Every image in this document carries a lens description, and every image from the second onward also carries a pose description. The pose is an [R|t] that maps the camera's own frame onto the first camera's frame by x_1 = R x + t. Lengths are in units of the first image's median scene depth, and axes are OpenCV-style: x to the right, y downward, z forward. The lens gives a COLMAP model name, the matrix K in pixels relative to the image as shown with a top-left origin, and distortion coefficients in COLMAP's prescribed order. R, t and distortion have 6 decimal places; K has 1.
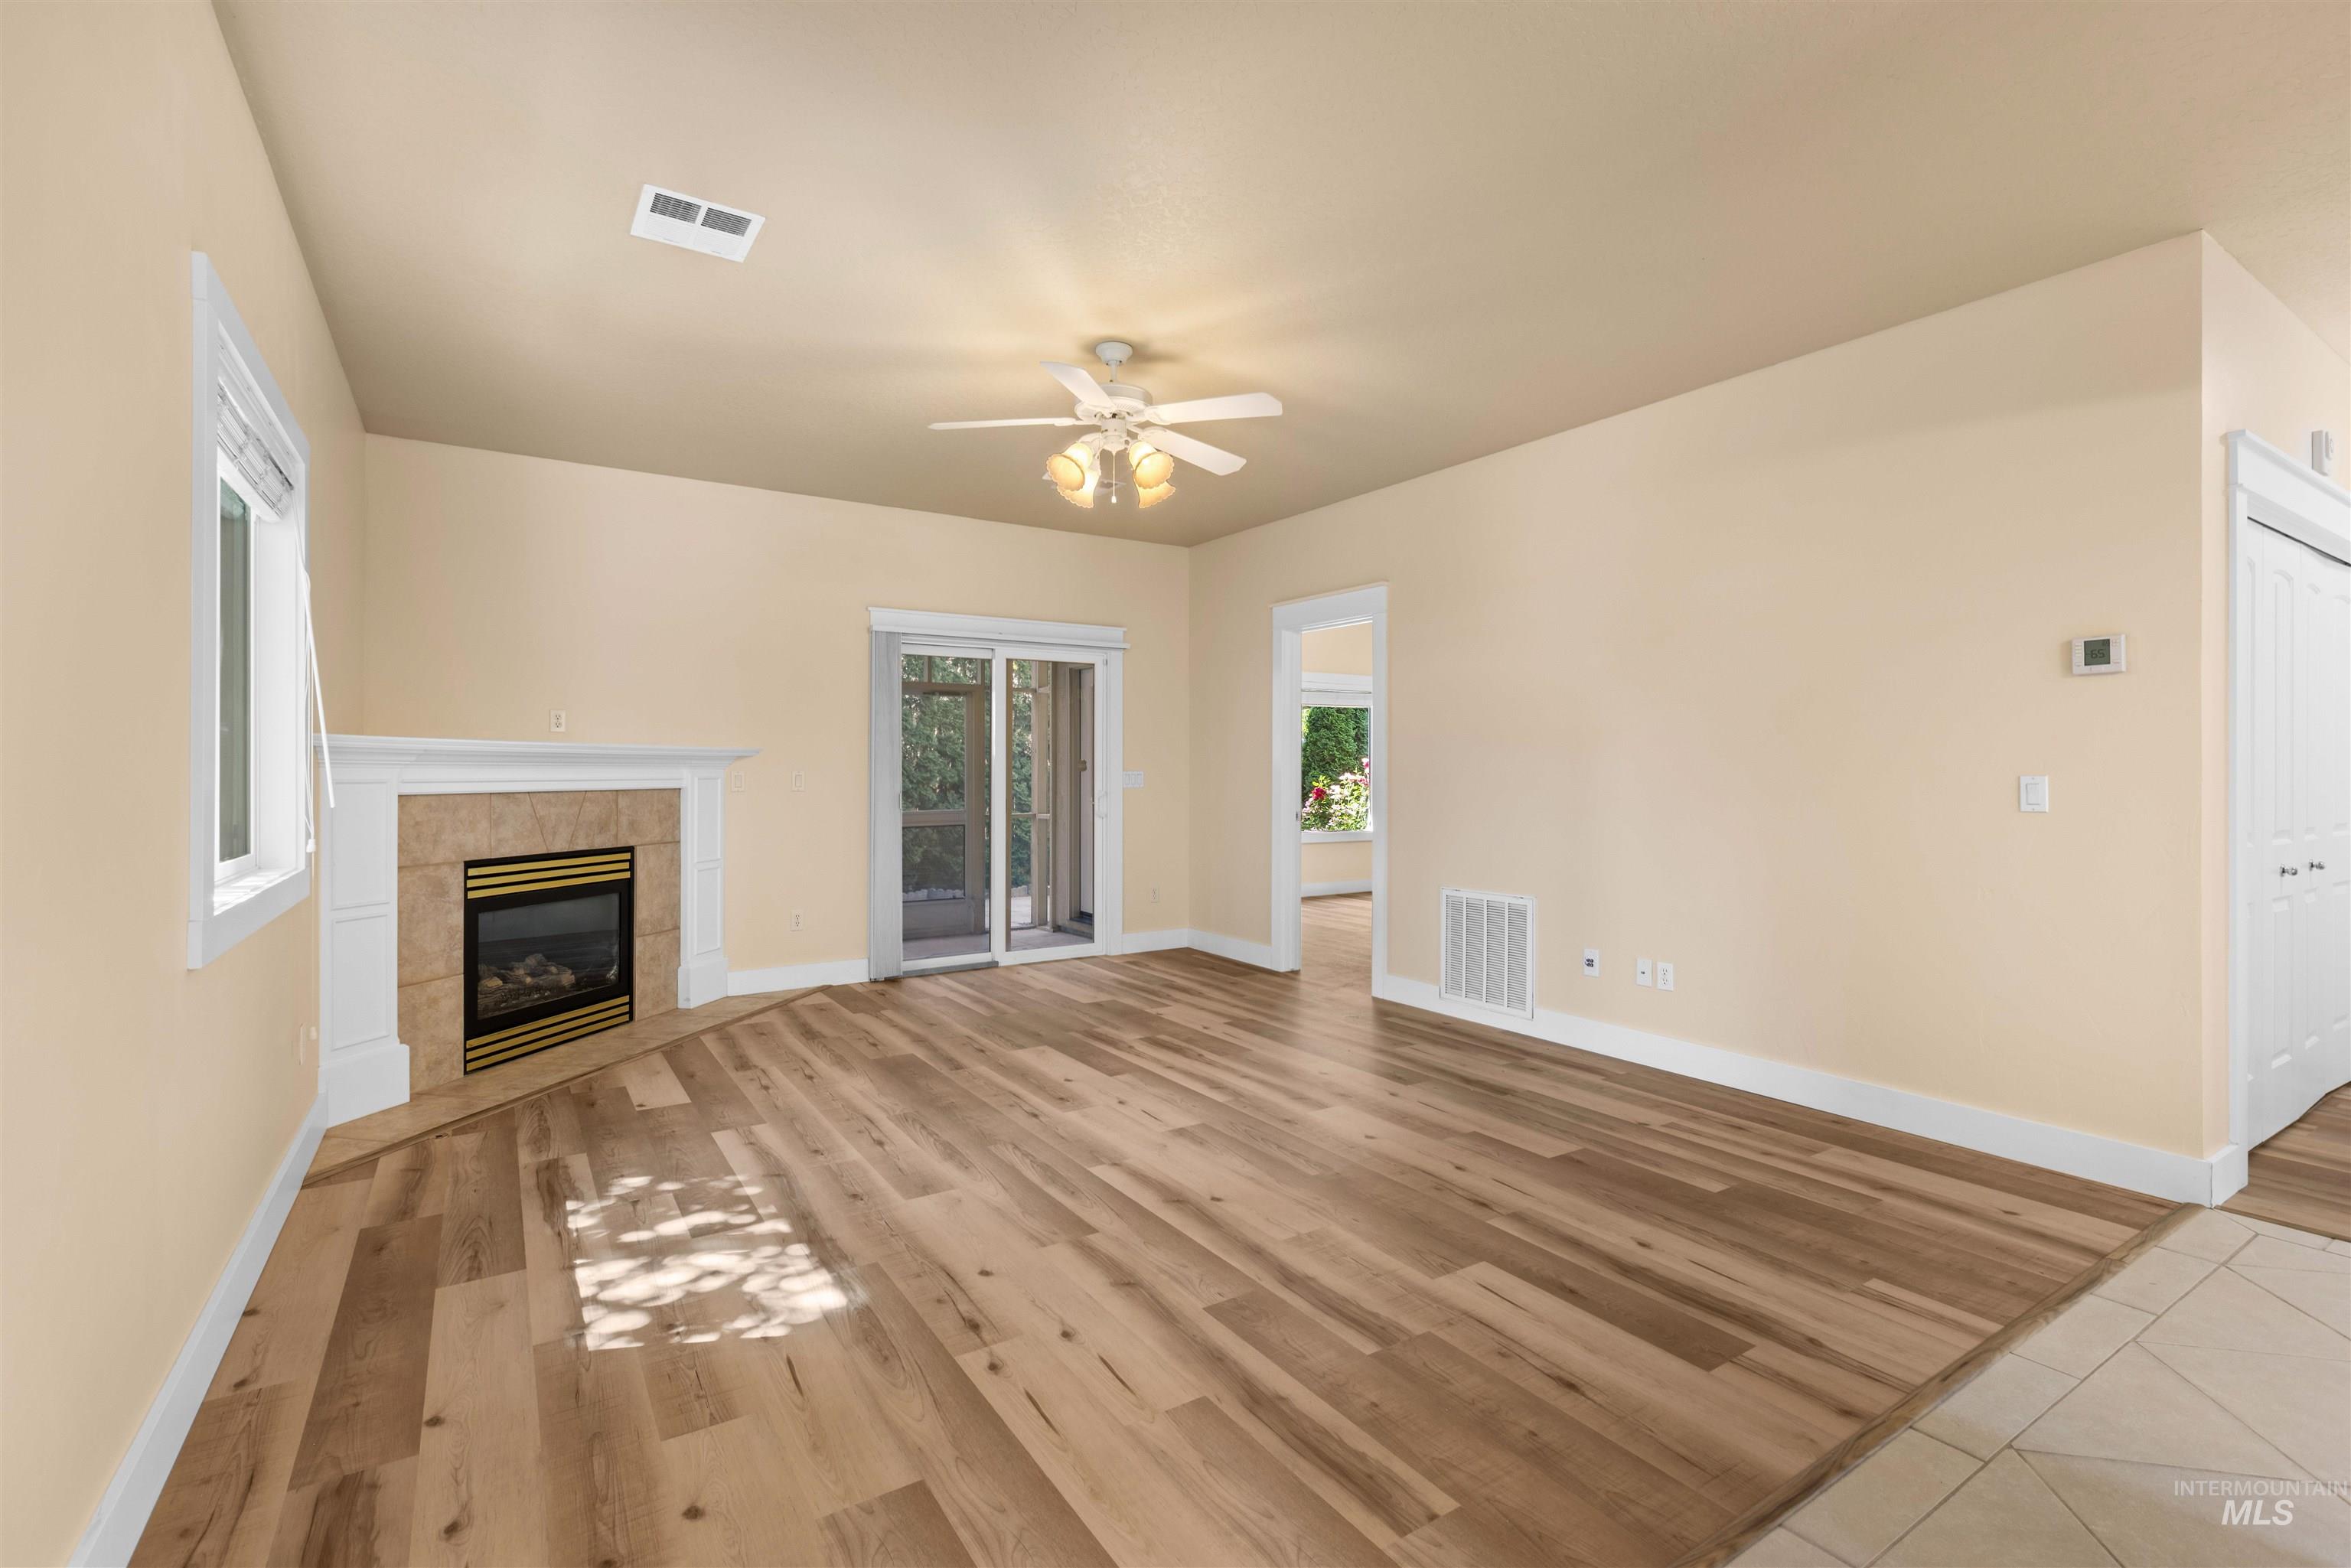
lens RADIAL K [[1052.5, 0, 1188.5], [0, 1052.5, 773.6], [0, 0, 1]] dist [0.004702, -0.000912]
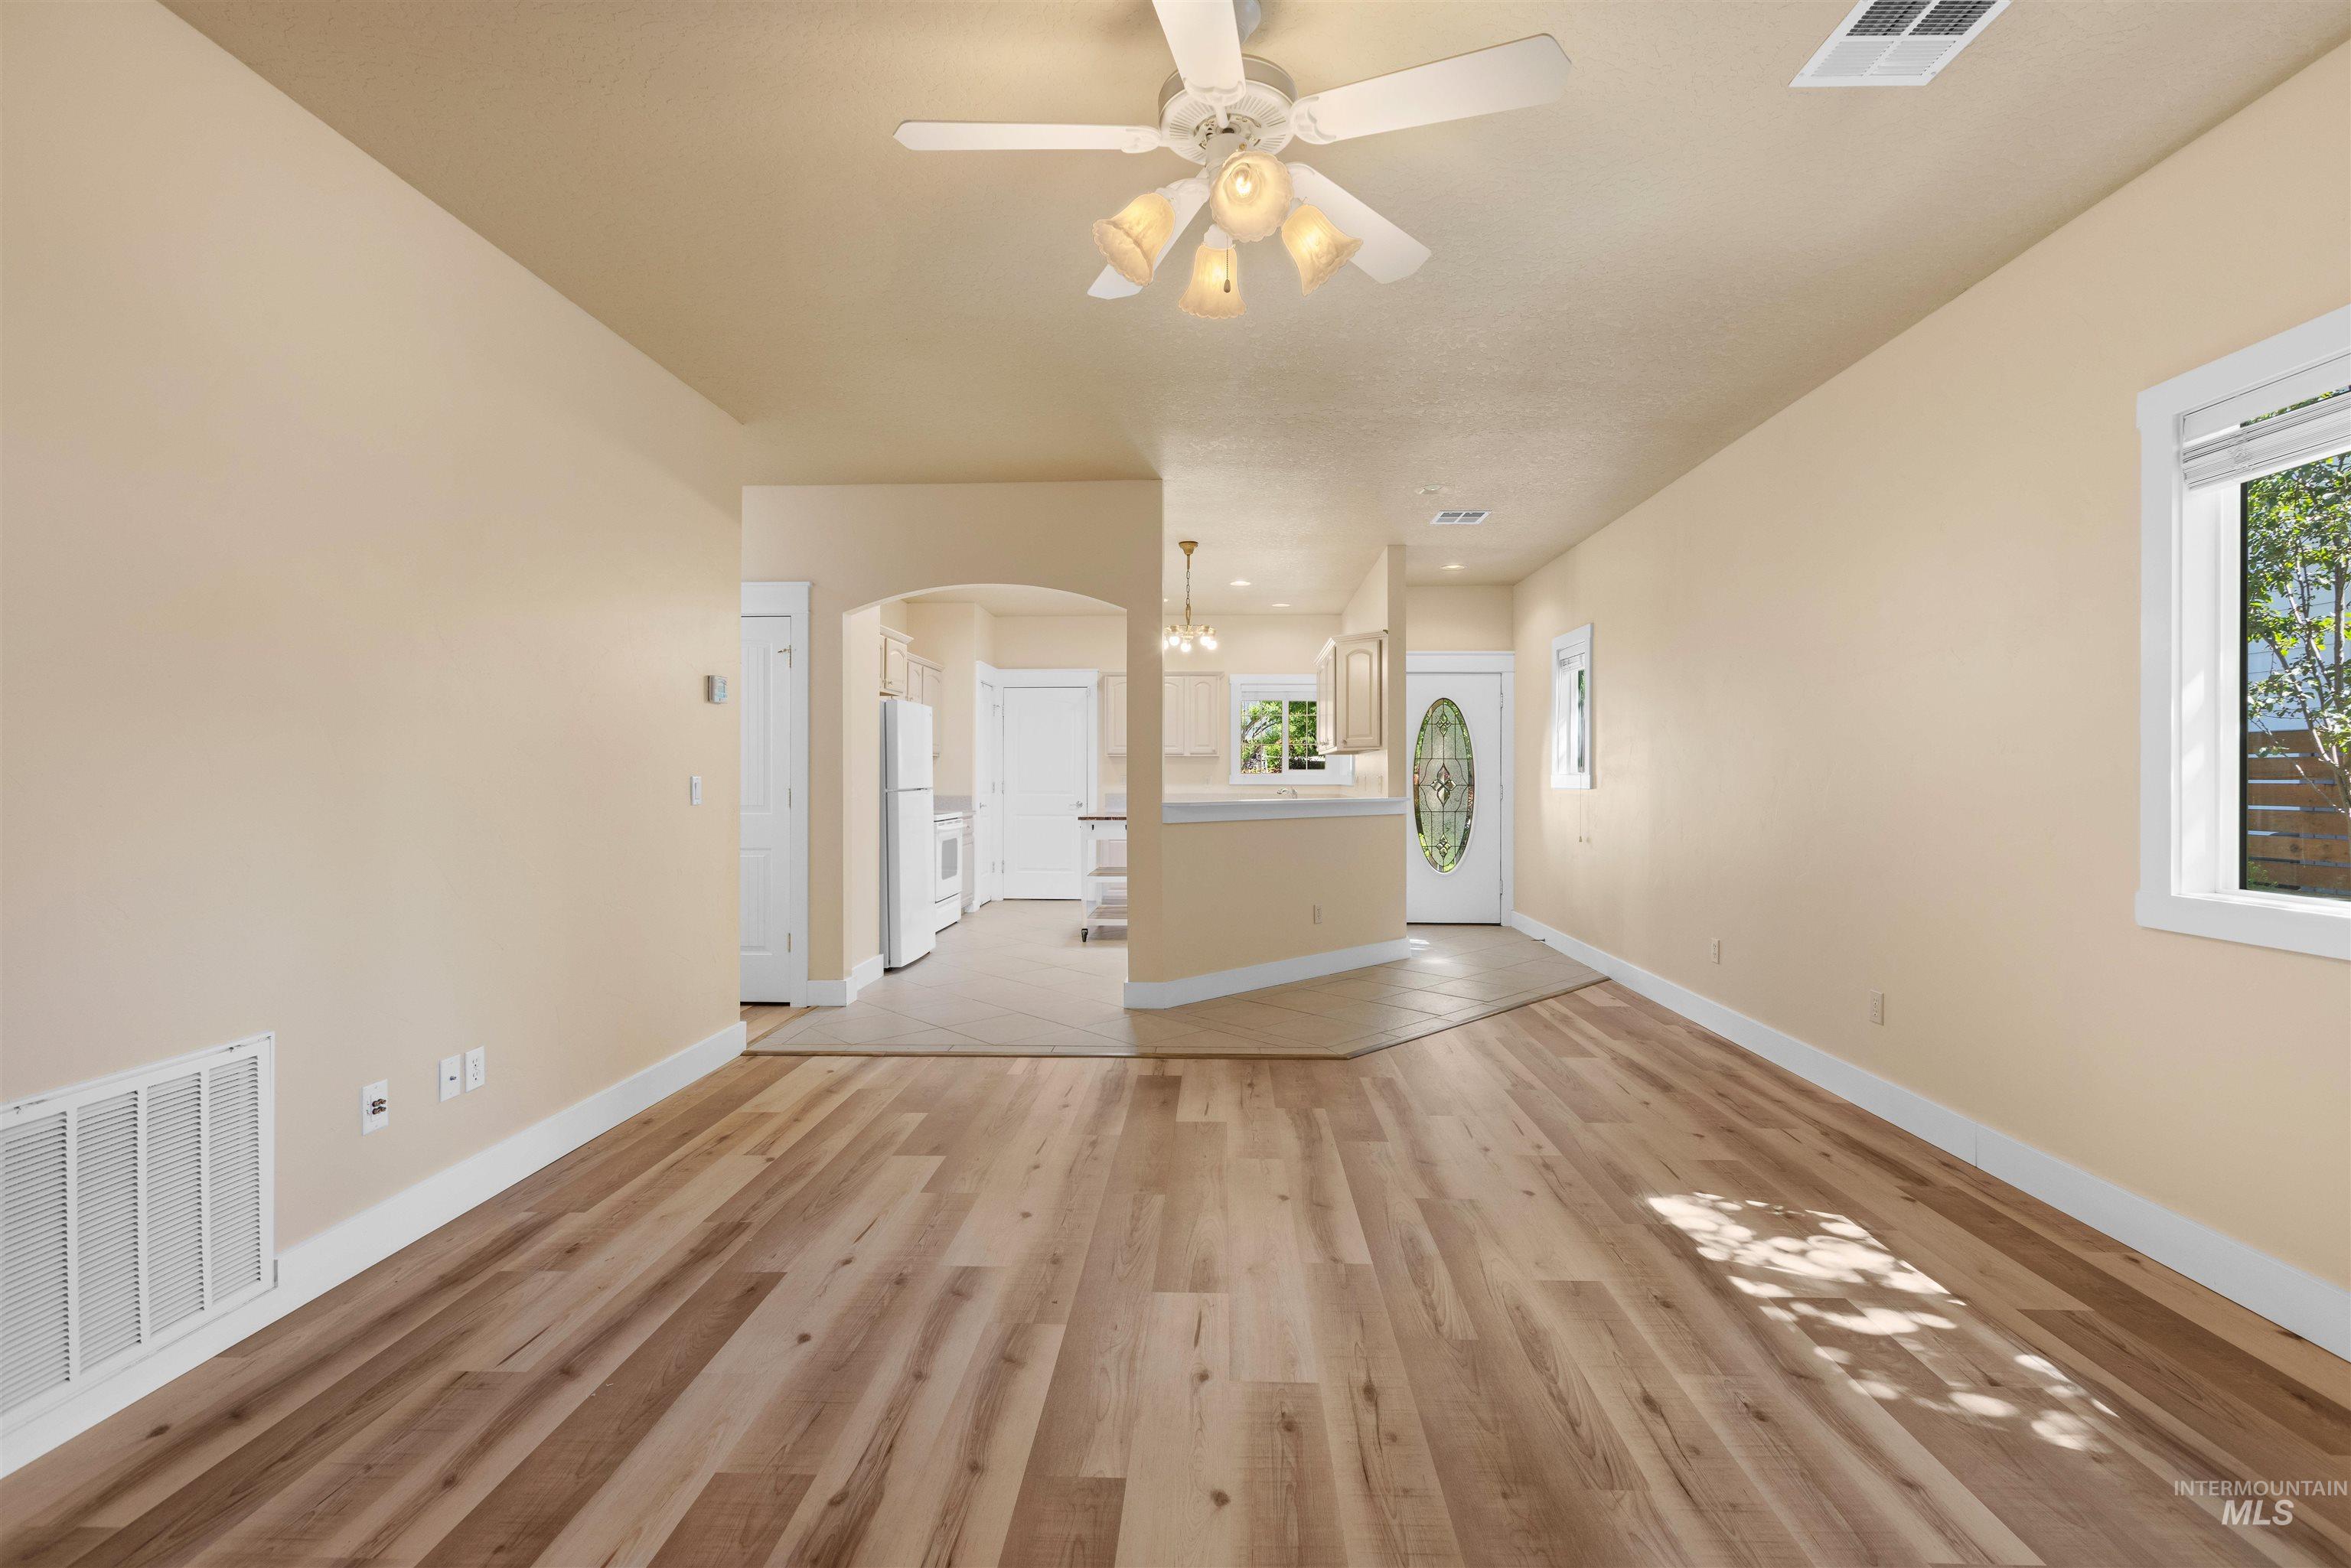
lens RADIAL K [[1052.5, 0, 1189.2], [0, 1052.5, 772.6], [0, 0, 1]] dist [0.004702, -0.000912]
pose [[-0.815446, -0.001166, 0.578832, -0.407765], [-0.003828, 0.999987, -0.003378, -0.003363], [-0.578820, -0.004970, -0.815440, 1.572783]]
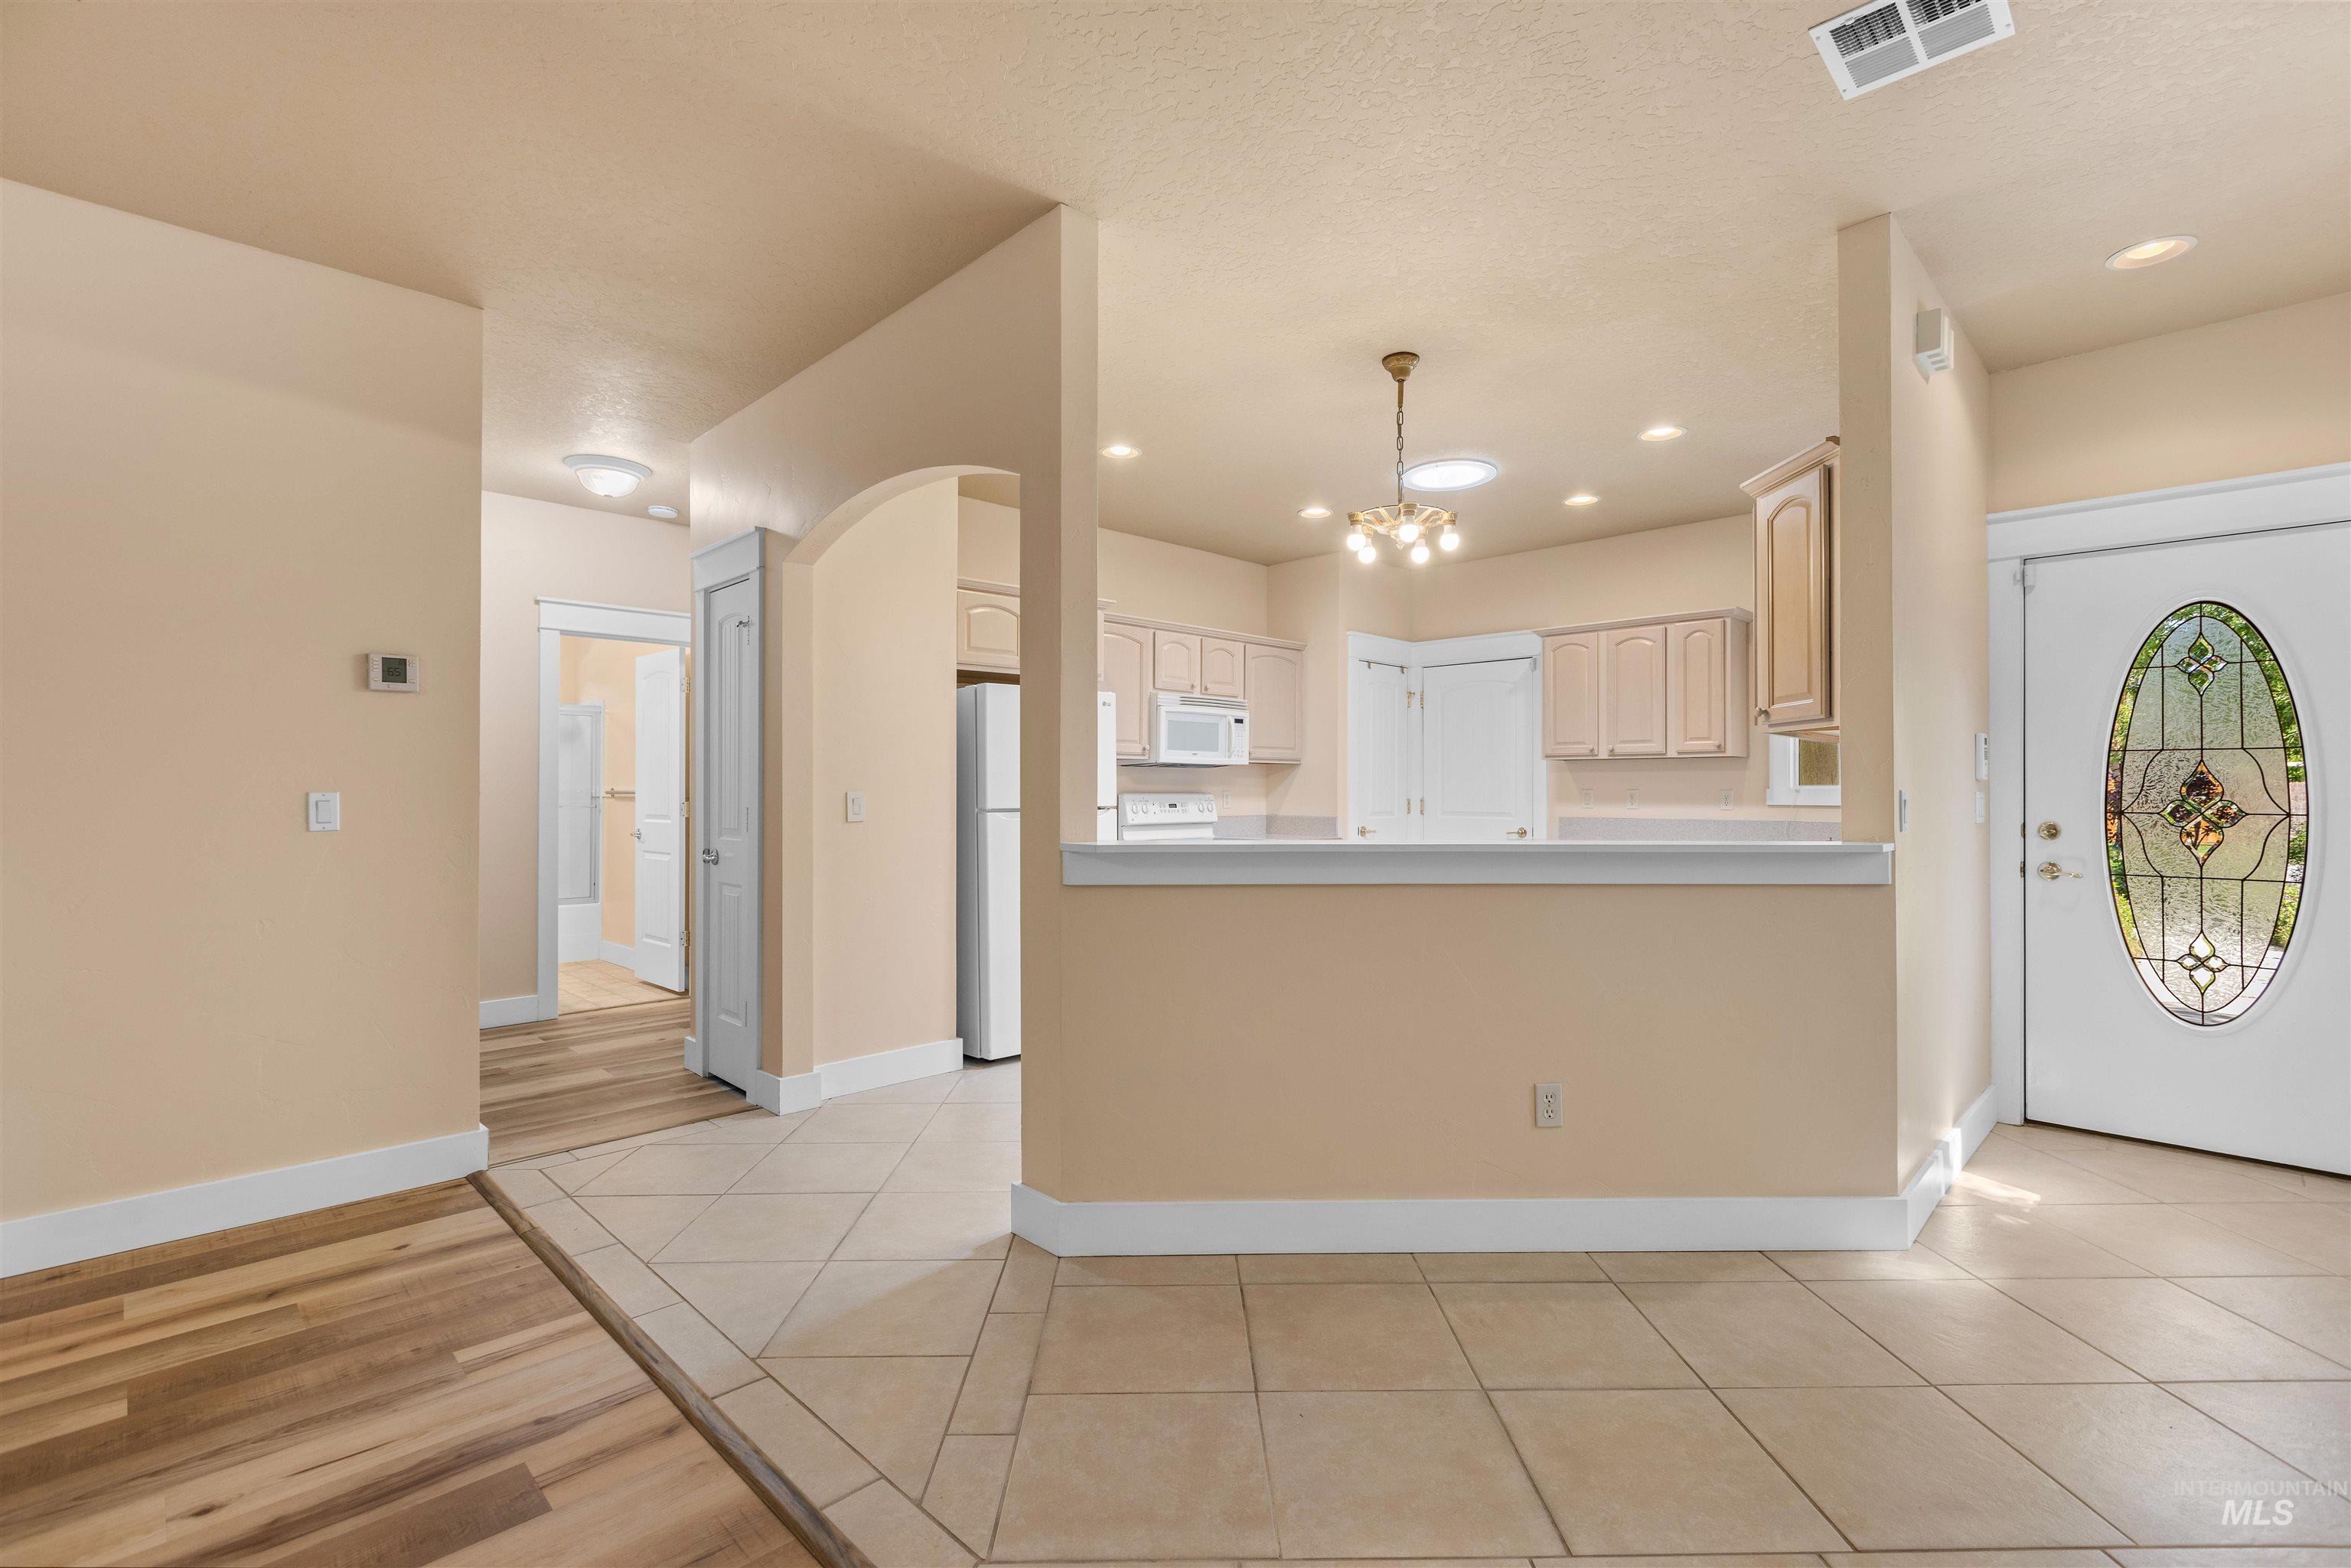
lens RADIAL K [[1052.5, 0, 1188.8], [0, 1052.5, 783.5], [0, 0, 1]] dist [0.004702, -0.000912]
pose [[-0.208786, 0.002937, 0.977957, -0.259273], [-0.004062, 0.999984, -0.003870, -0.005327], [-0.977953, -0.004781, -0.208771, 0.408597]]
